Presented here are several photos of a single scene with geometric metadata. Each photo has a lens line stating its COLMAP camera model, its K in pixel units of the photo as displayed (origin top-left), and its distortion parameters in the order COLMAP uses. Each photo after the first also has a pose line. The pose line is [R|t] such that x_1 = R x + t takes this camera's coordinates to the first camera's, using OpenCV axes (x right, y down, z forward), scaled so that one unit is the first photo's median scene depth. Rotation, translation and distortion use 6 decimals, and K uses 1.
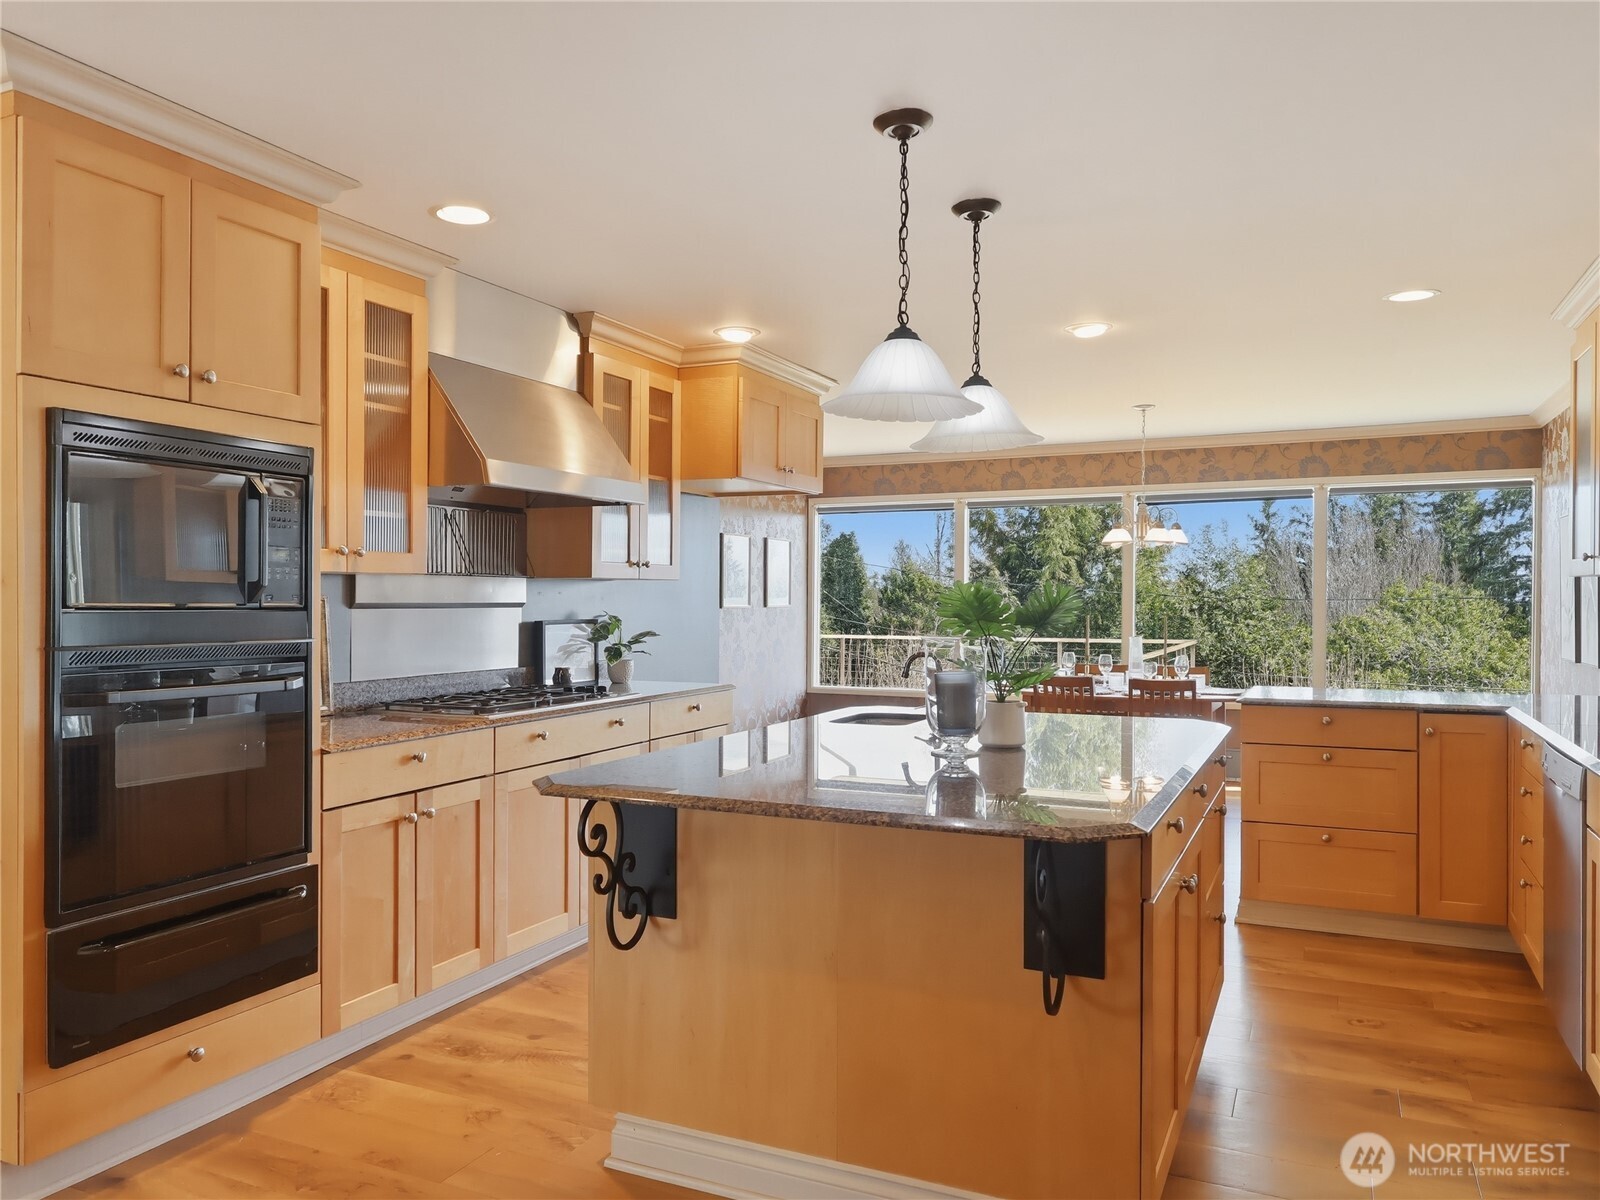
lens RADIAL K [[1131.5, 0, 799.0], [0, 1131.5, 598.2], [0, 0, 1]] dist [-0.003926, -0.003281]
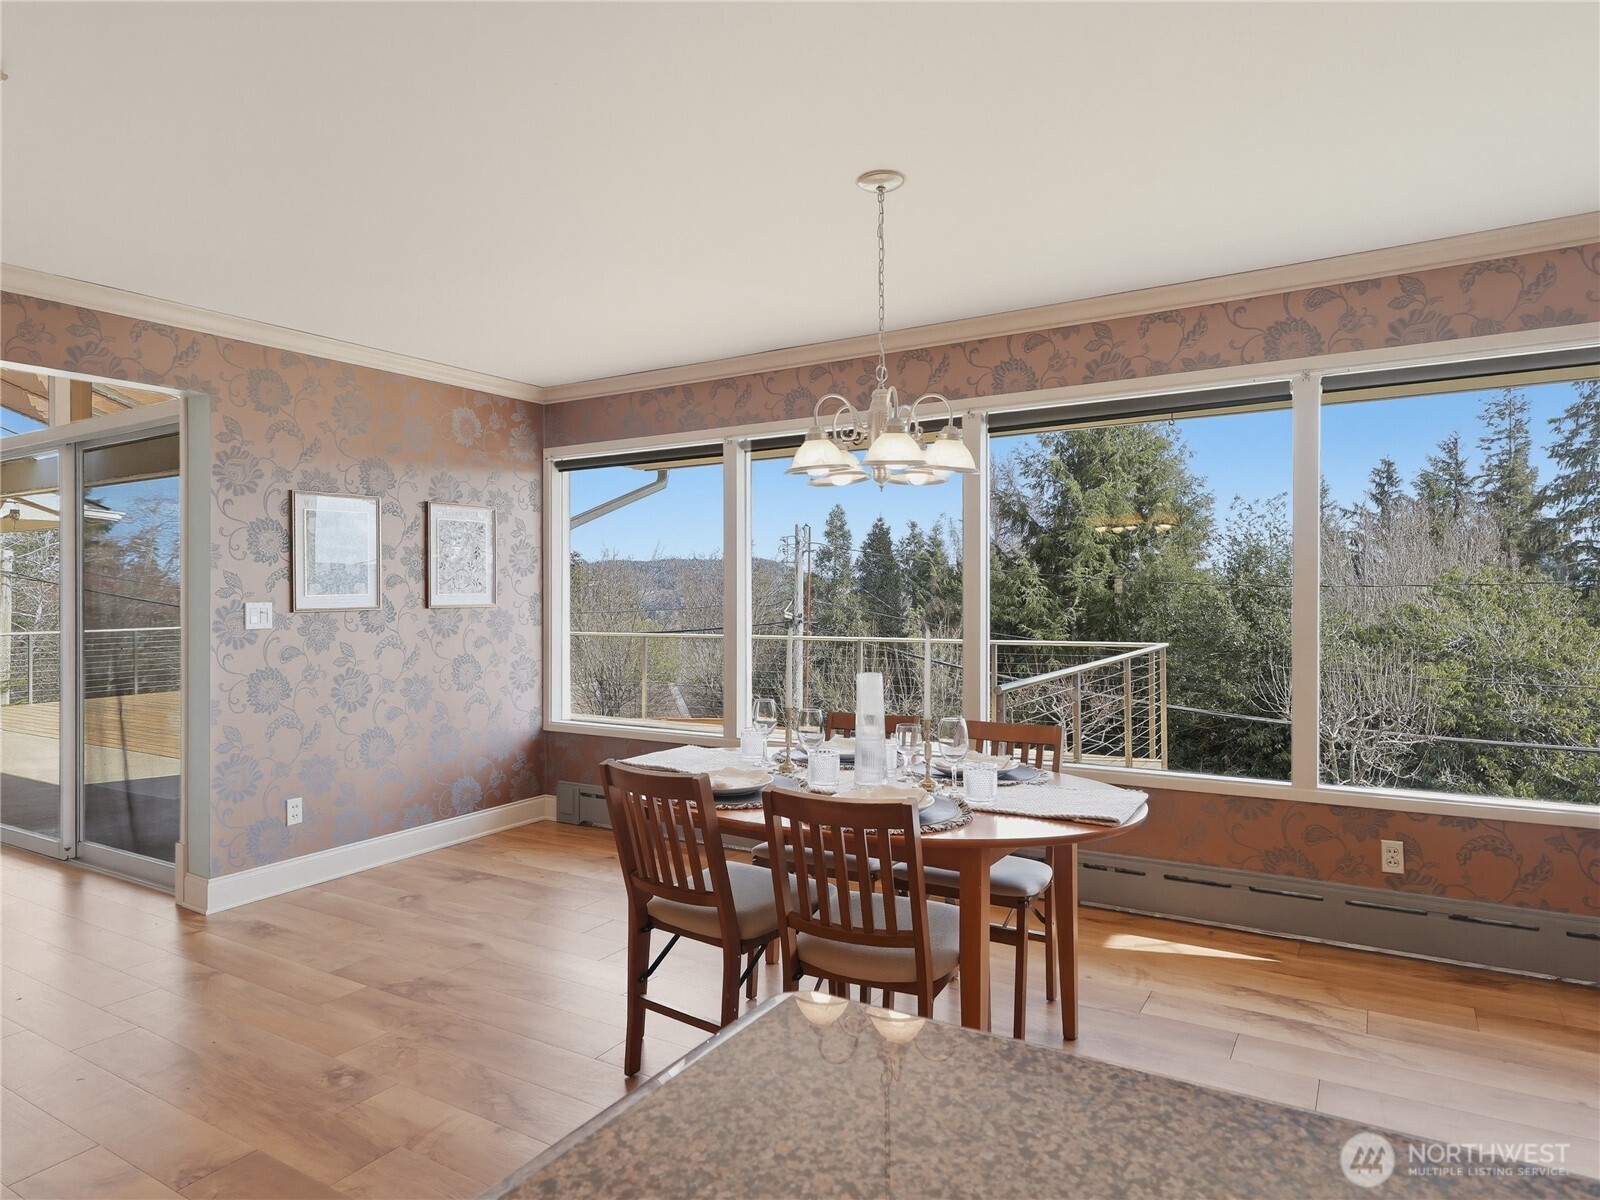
lens RADIAL K [[967.1, 0, 801.9], [0, 967.1, 600.4], [0, 0, 1]] dist [0.001074, 0.001438]
pose [[0.994471, -0.008128, -0.104692, 0.077847], [0.009345, 0.999894, 0.011133, -0.000197], [0.104590, -0.012050, 0.994442, 0.148701]]
